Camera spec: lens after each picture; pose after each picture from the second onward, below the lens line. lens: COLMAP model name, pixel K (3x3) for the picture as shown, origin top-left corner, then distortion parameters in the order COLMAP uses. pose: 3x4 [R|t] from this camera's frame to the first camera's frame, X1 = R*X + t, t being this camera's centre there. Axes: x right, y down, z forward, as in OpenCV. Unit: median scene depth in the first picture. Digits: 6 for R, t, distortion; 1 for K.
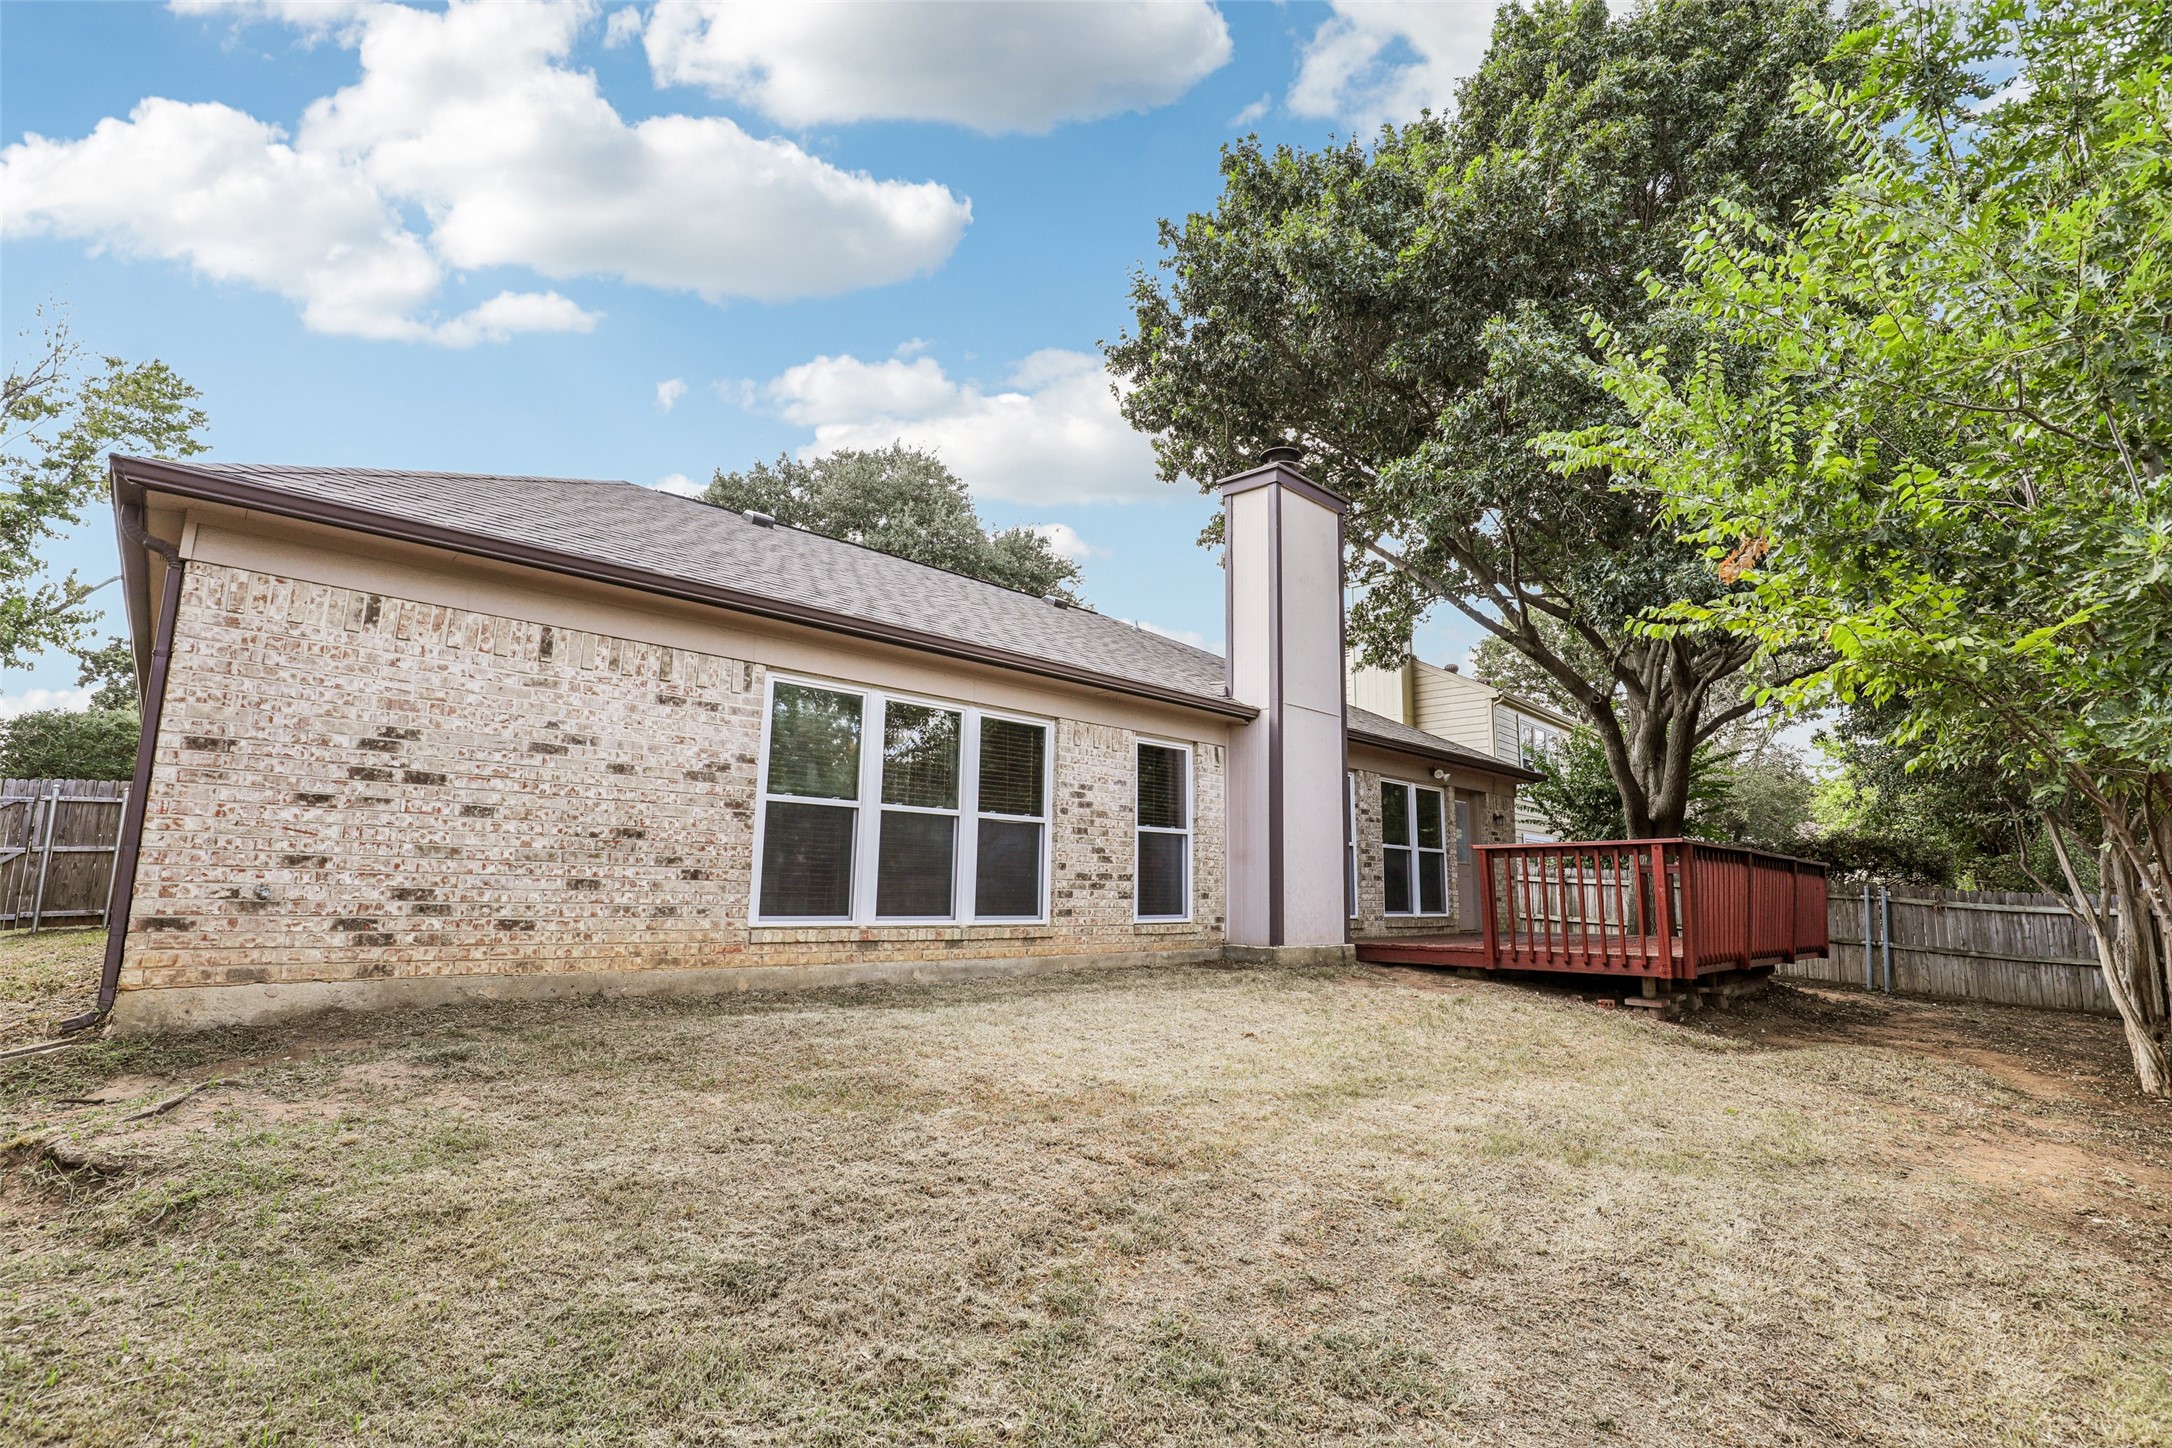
lens RADIAL K [[1030.3, 0, 1092.2], [0, 1030.3, 730.9], [0, 0, 1]] dist [-0.033931, 0.013335]
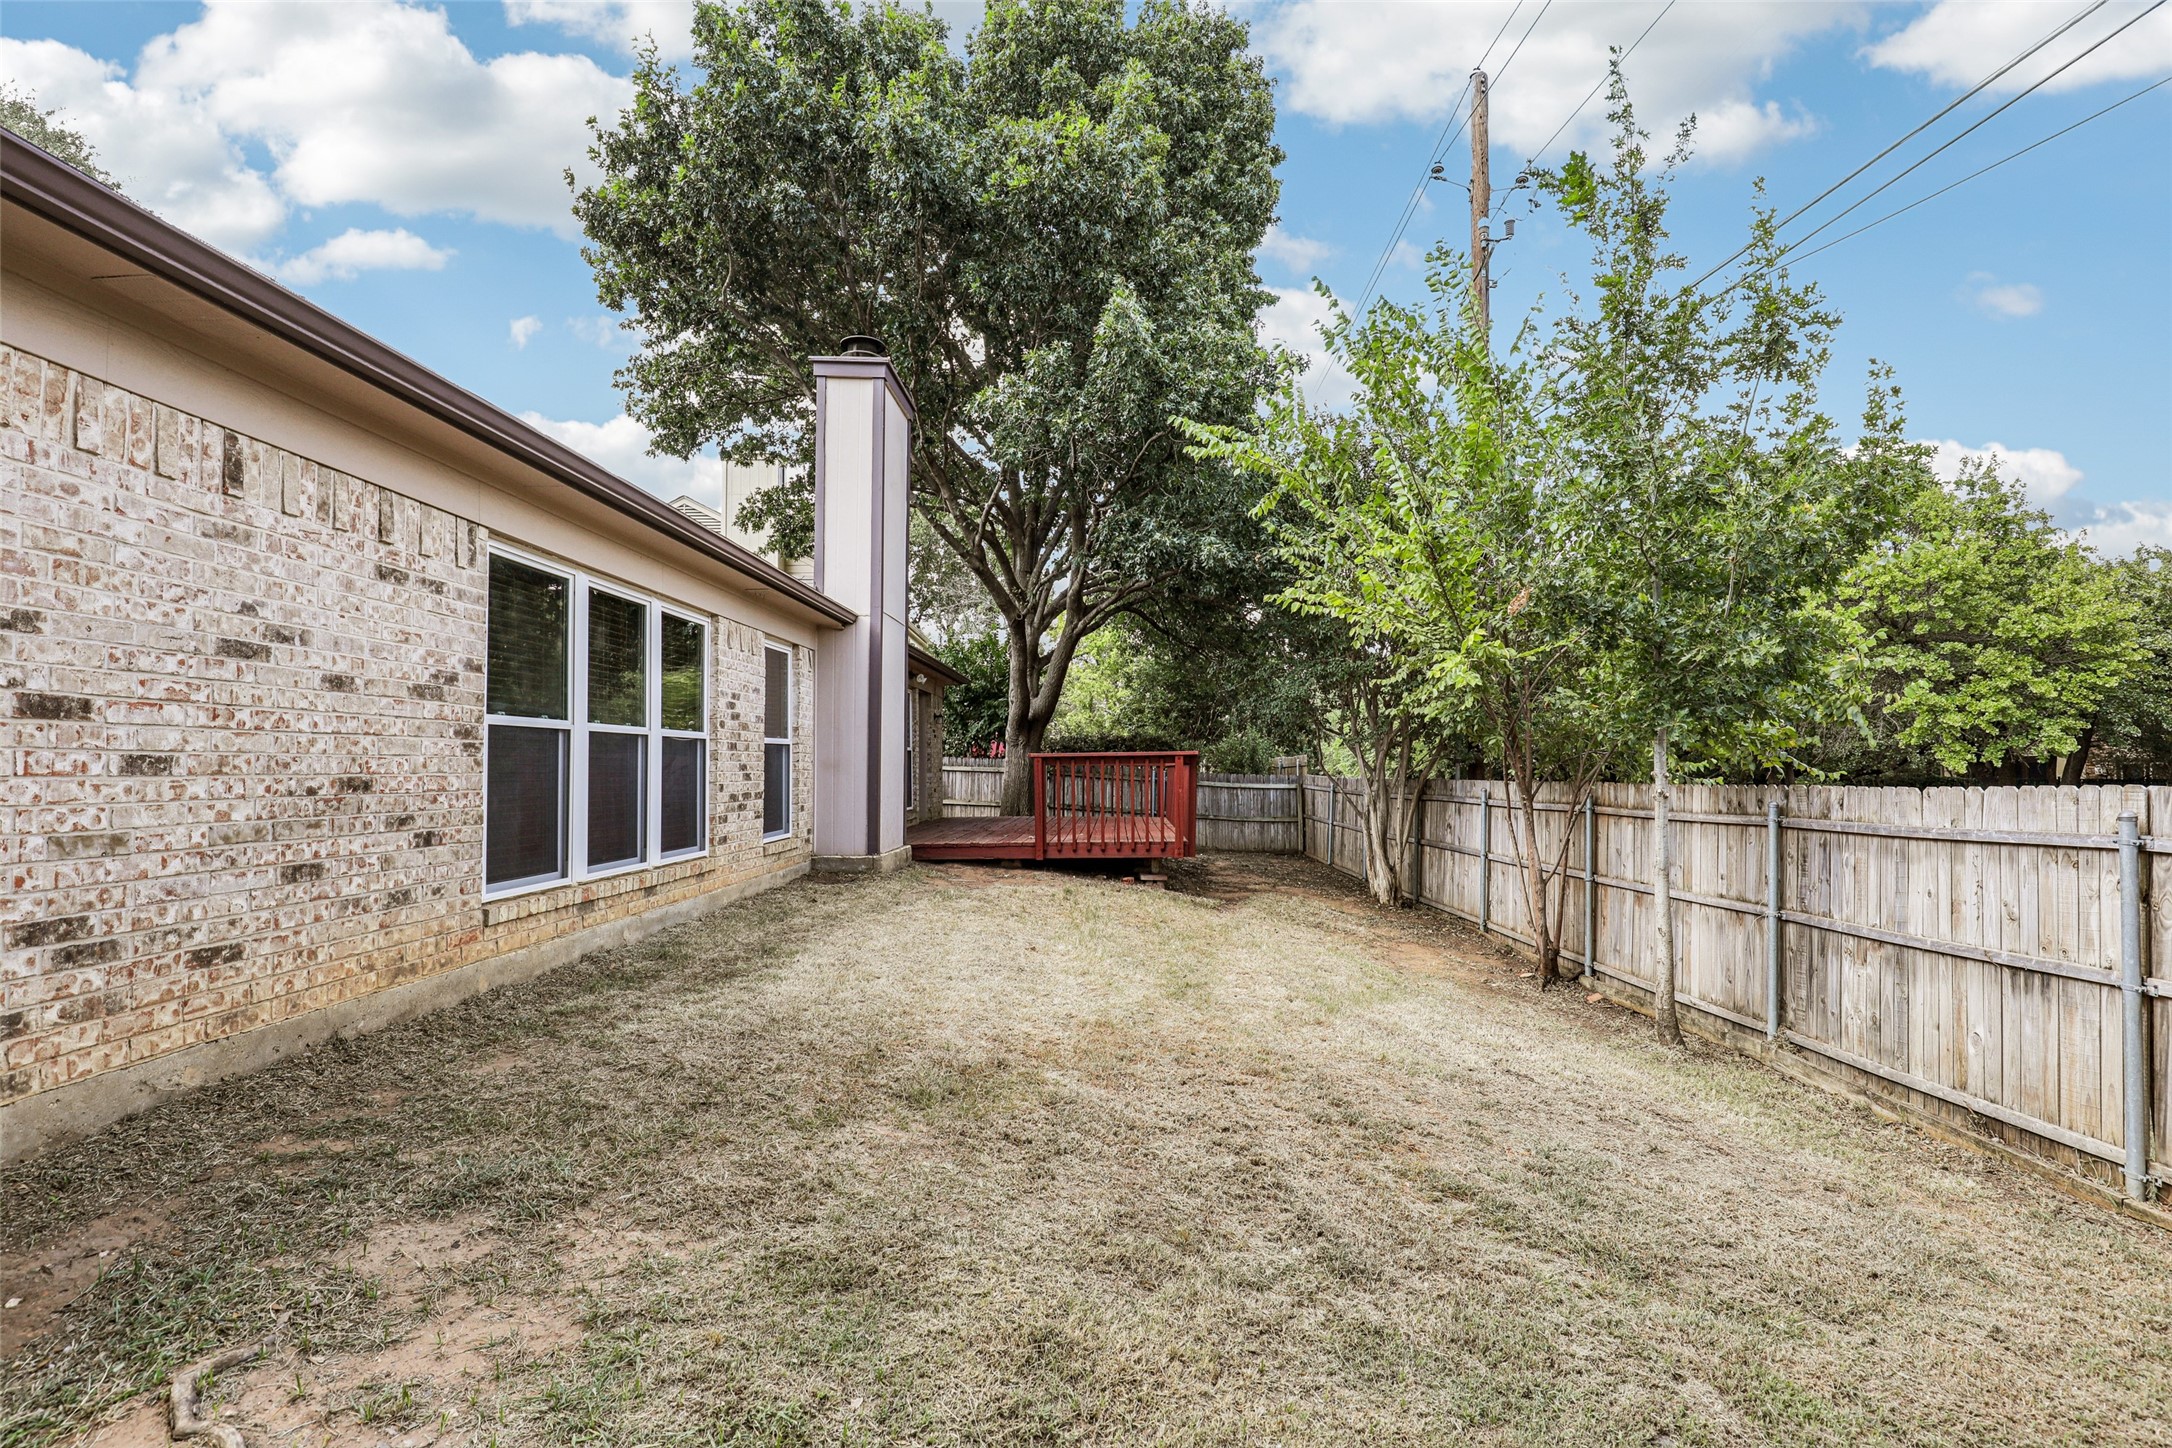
lens RADIAL K [[1030.3, 0, 1092.2], [0, 1030.3, 730.9], [0, 0, 1]] dist [-0.033931, 0.013335]
pose [[0.701048, 0.001143, 0.713113, -0.595690], [-0.093211, 0.991566, 0.090045, -0.033051], [-0.706996, -0.129596, 0.695243, 0.250631]]
